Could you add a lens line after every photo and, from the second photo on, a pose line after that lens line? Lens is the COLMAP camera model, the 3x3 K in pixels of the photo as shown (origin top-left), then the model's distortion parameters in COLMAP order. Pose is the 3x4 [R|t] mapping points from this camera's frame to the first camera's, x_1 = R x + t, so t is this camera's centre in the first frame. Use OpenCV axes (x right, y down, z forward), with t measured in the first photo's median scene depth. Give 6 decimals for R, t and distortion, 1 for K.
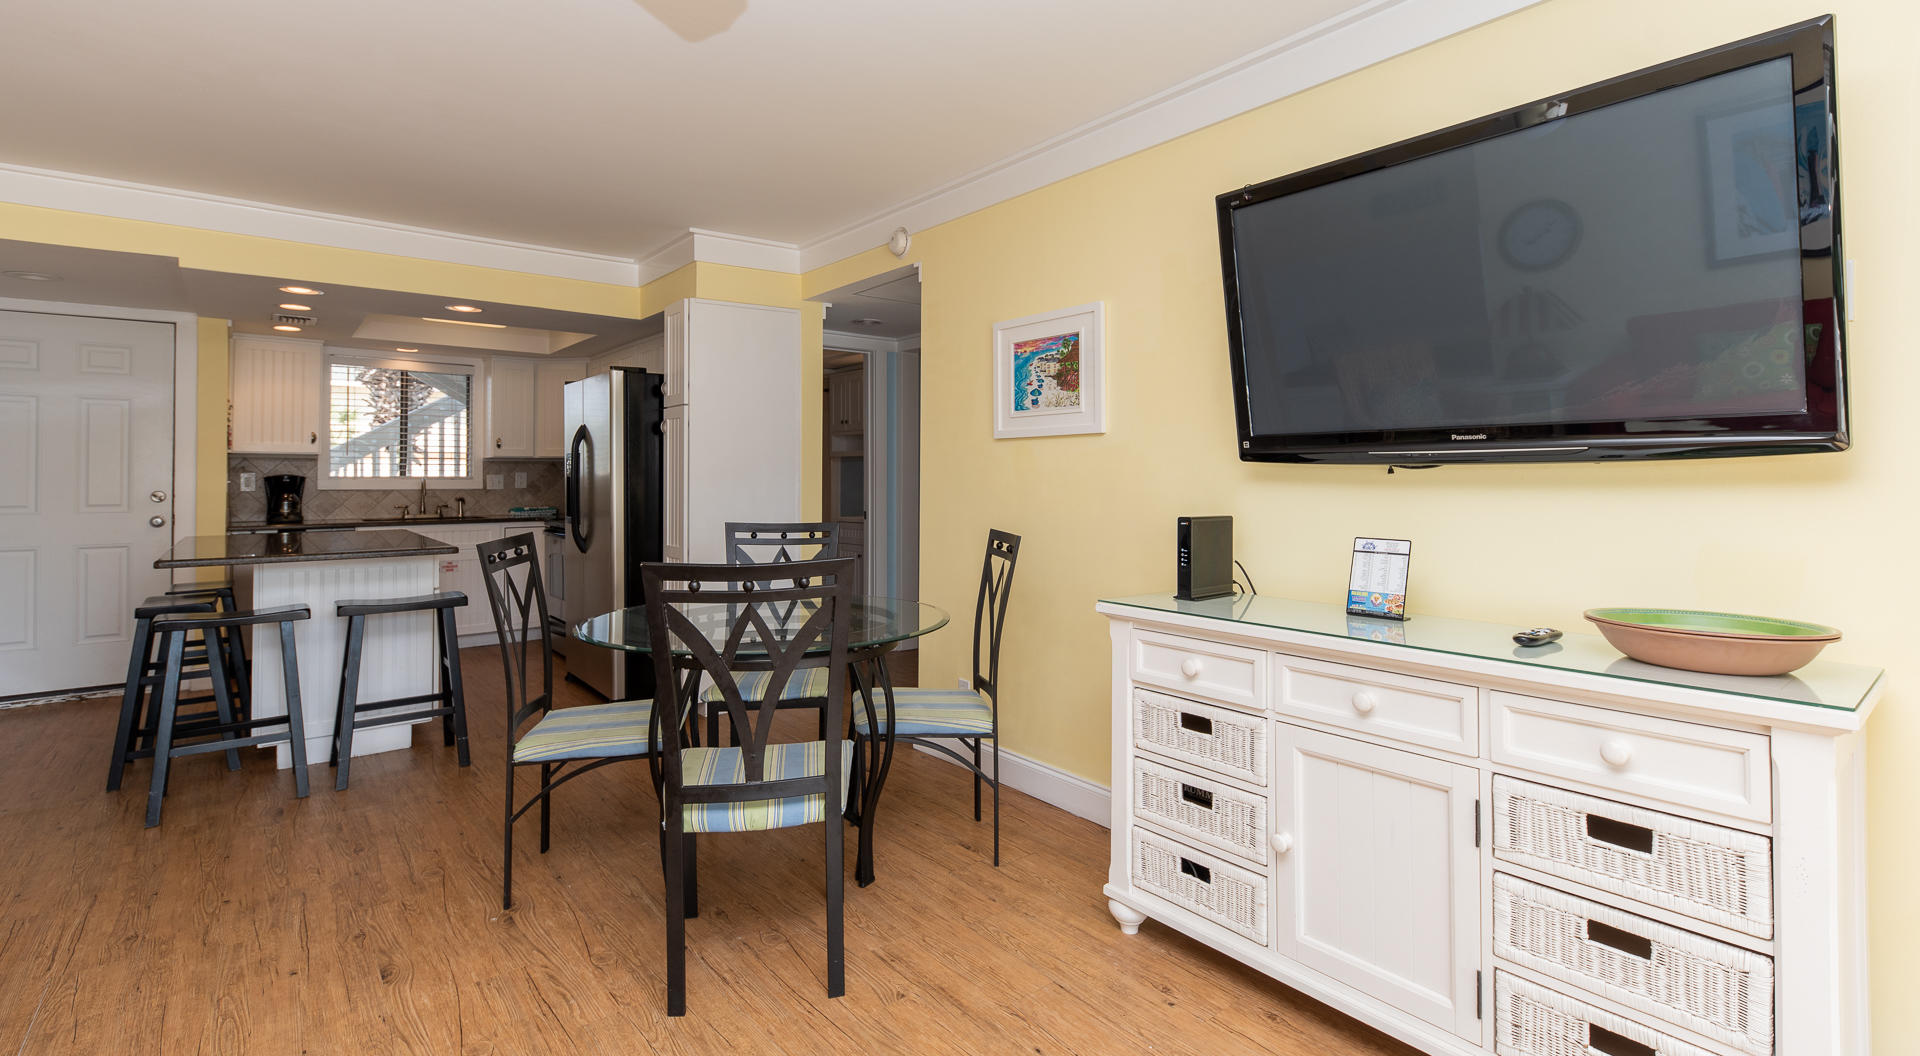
lens RADIAL K [[858.5, 0, 967.7], [0, 858.5, 463.5], [0, 0, 1]] dist [0.014876, -0.006871]
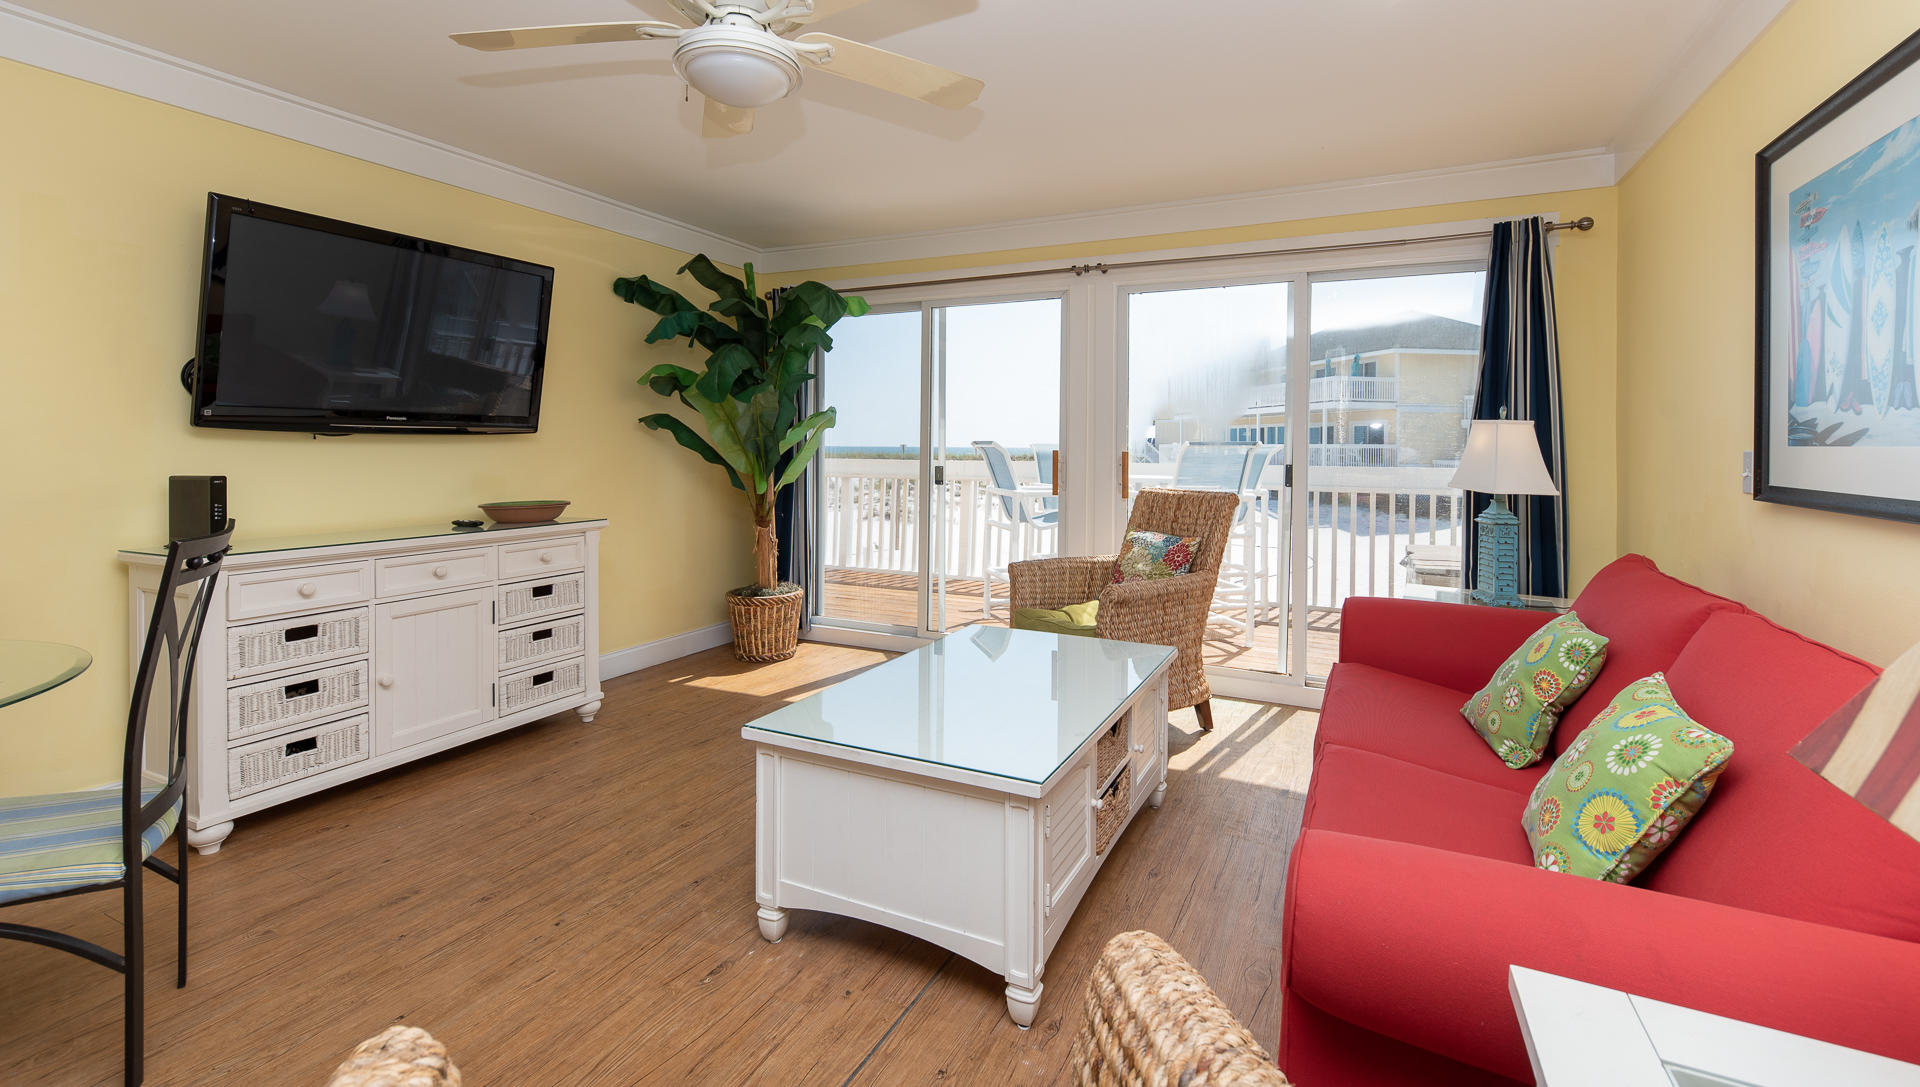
lens RADIAL K [[829.8, 0, 963.1], [0, 829.8, 448.6], [0, 0, 1]] dist [0.010965, -0.006047]
pose [[-0.407950, -0.003917, 0.912996, -0.839316], [-0.019720, 0.999795, -0.004522, 0.008853], [-0.912791, -0.019849, -0.407944, 0.404729]]
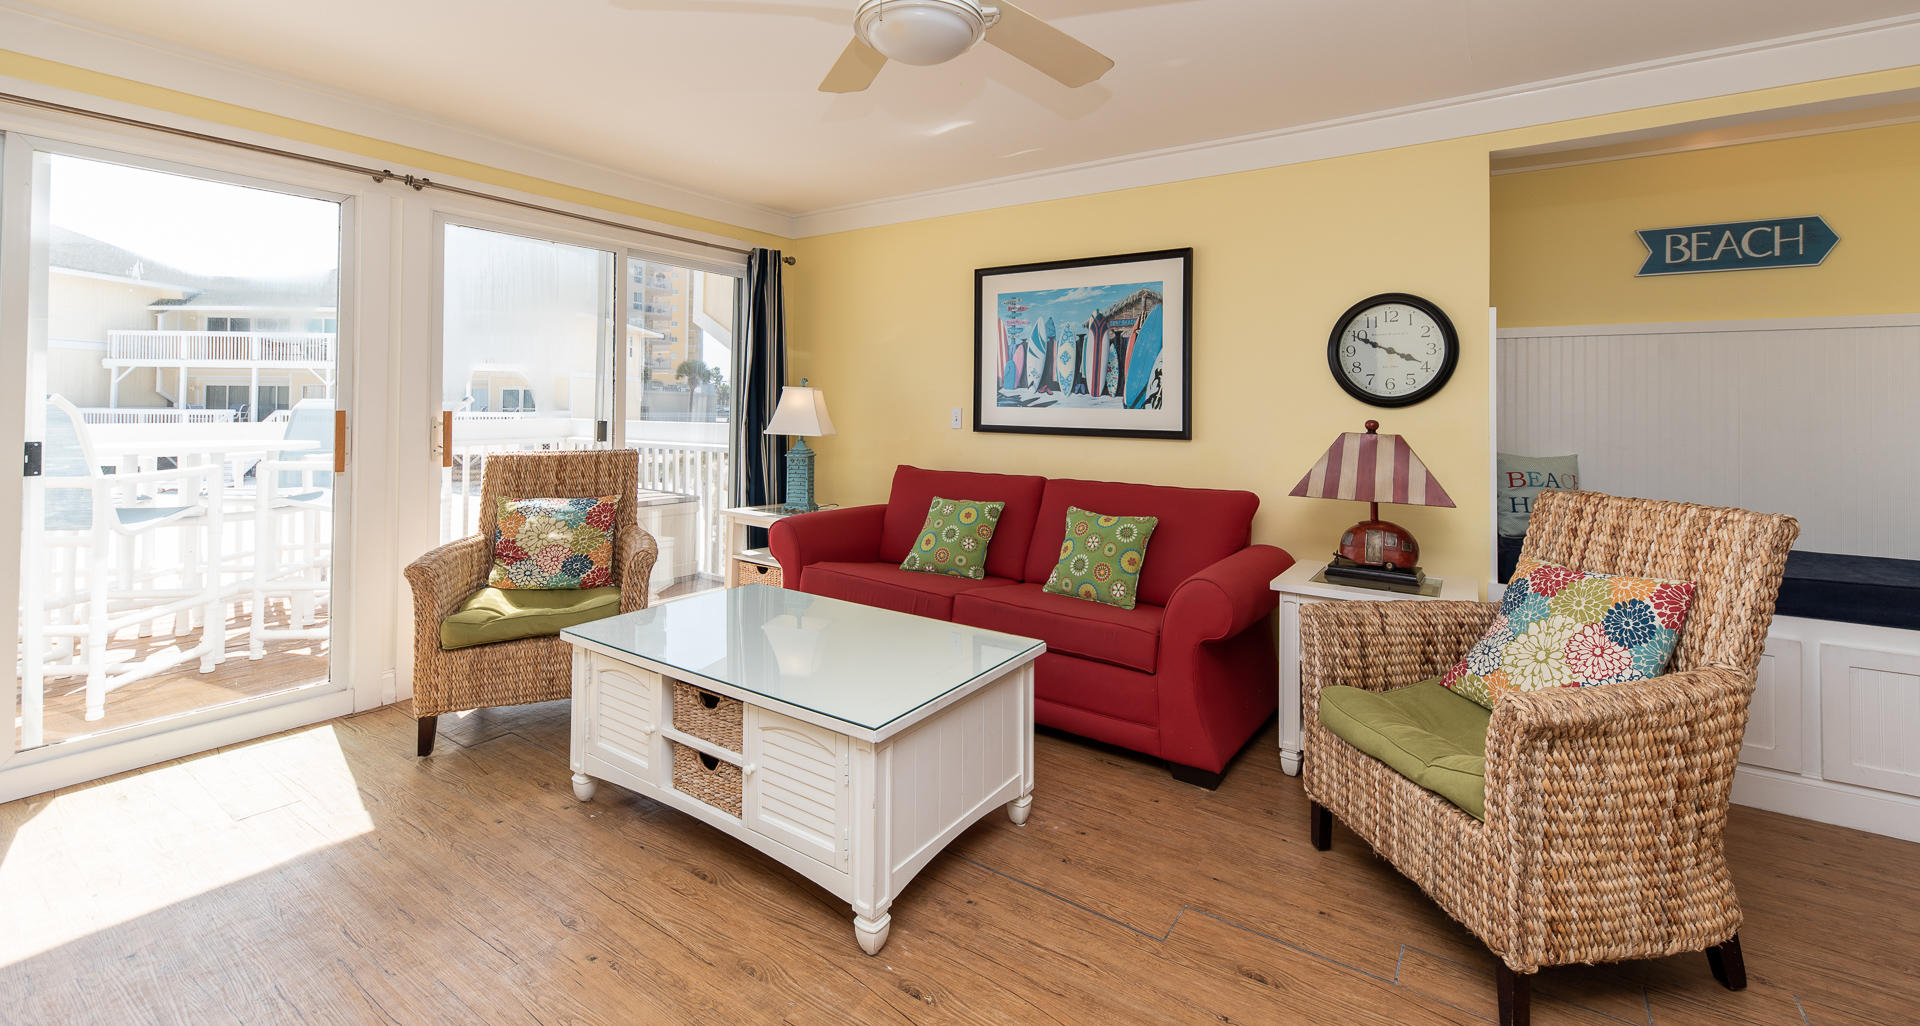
lens RADIAL K [[784.7, 0, 962.4], [0, 784.7, 393.1], [0, 0, 1]] dist [0.010247, -0.004926]
pose [[-0.962393, -0.010377, -0.271461, -0.116960], [-0.003762, 0.999683, -0.024875, 0.002104], [0.271633, -0.022918, -0.962128, 0.827668]]
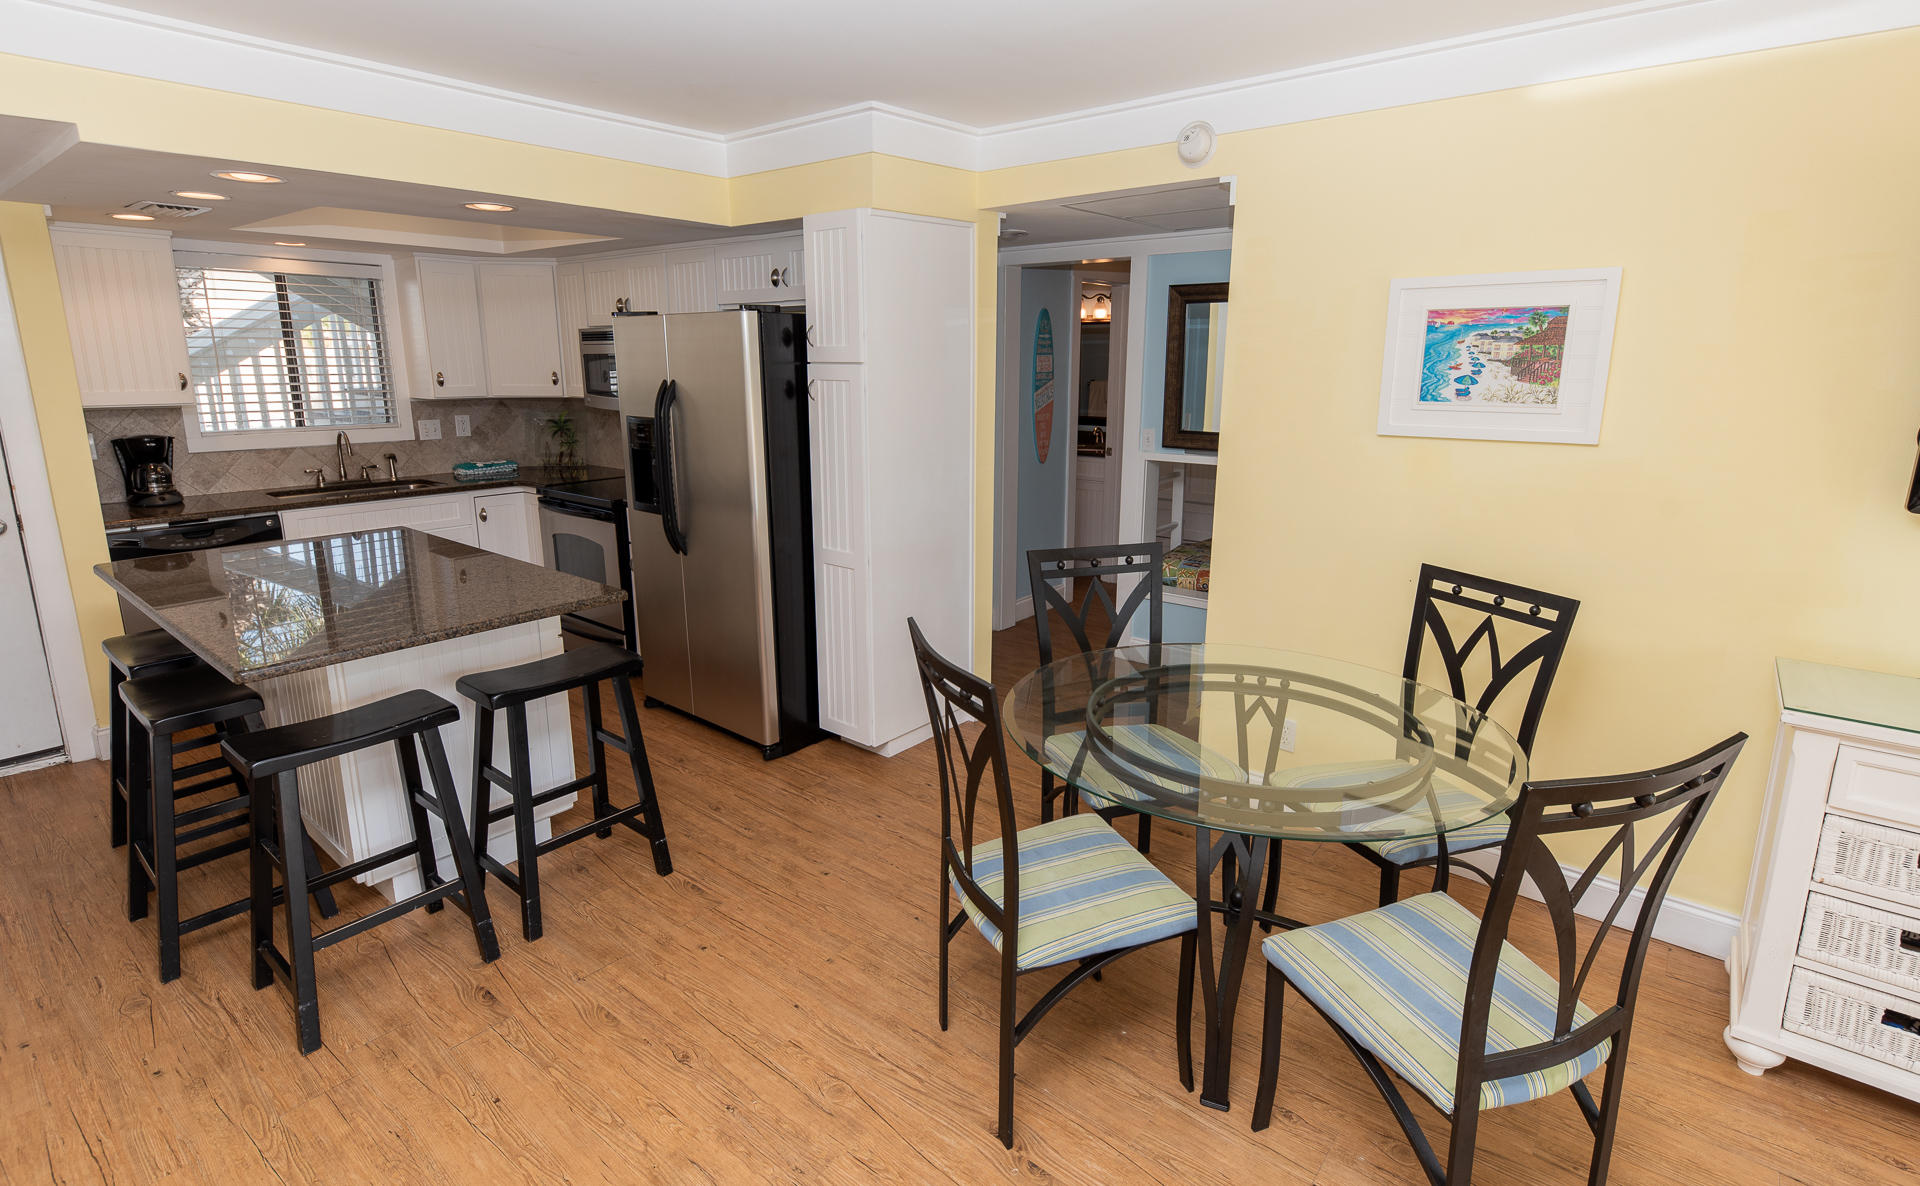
lens RADIAL K [[918.8, 0, 966.8], [0, 918.8, 549.5], [0, 0, 1]] dist [0.010069, -0.006073]
pose [[0.981069, -0.036655, 0.190159, -0.524044], [-0.006015, 0.975683, 0.219105, -0.114024], [-0.193566, -0.216101, 0.956991, 0.274636]]
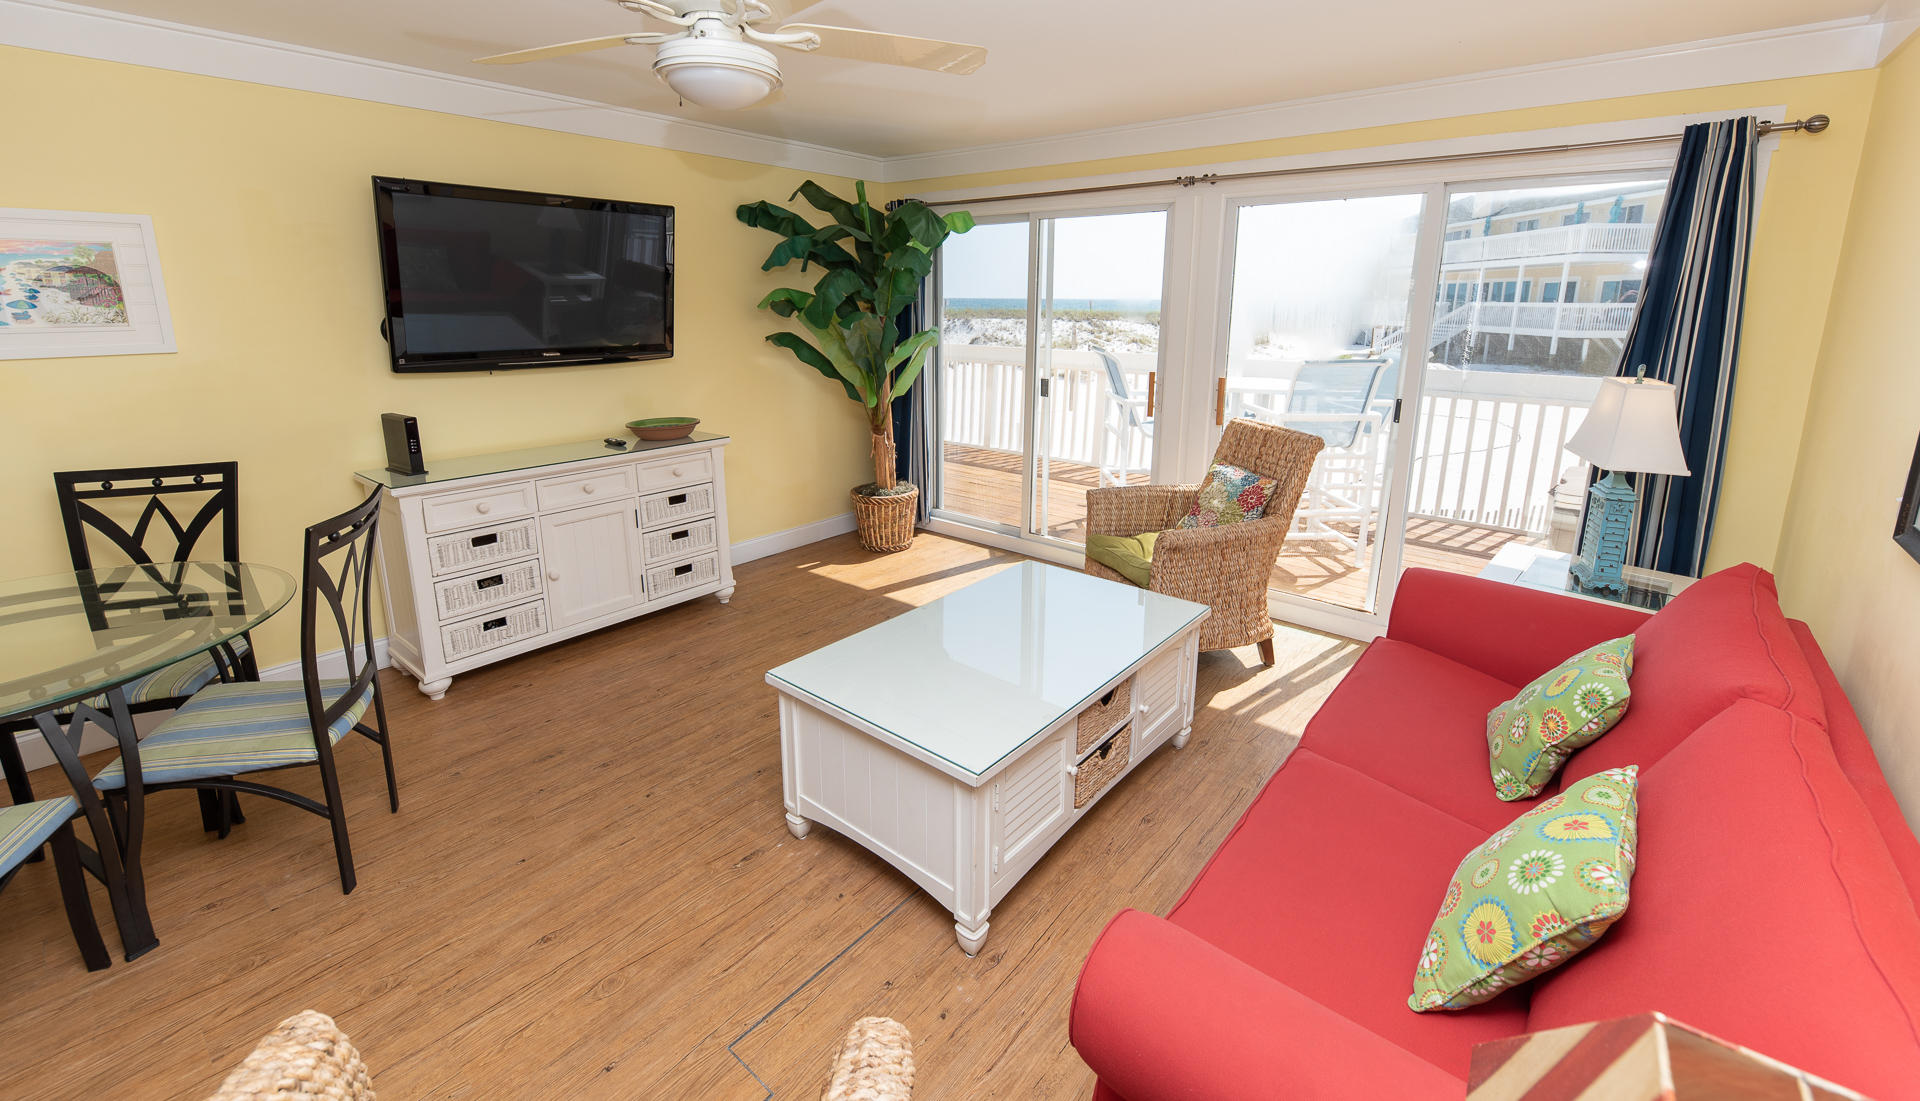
lens RADIAL K [[786.4, 0, 963.7], [0, 786.4, 463.3], [0, 0, 1]] dist [0.010126, -0.005900]
pose [[-0.183431, -0.202532, 0.961943, -0.864073], [-0.018888, 0.979092, 0.202541, -0.105731], [-0.982851, 0.018983, -0.183421, 0.250408]]
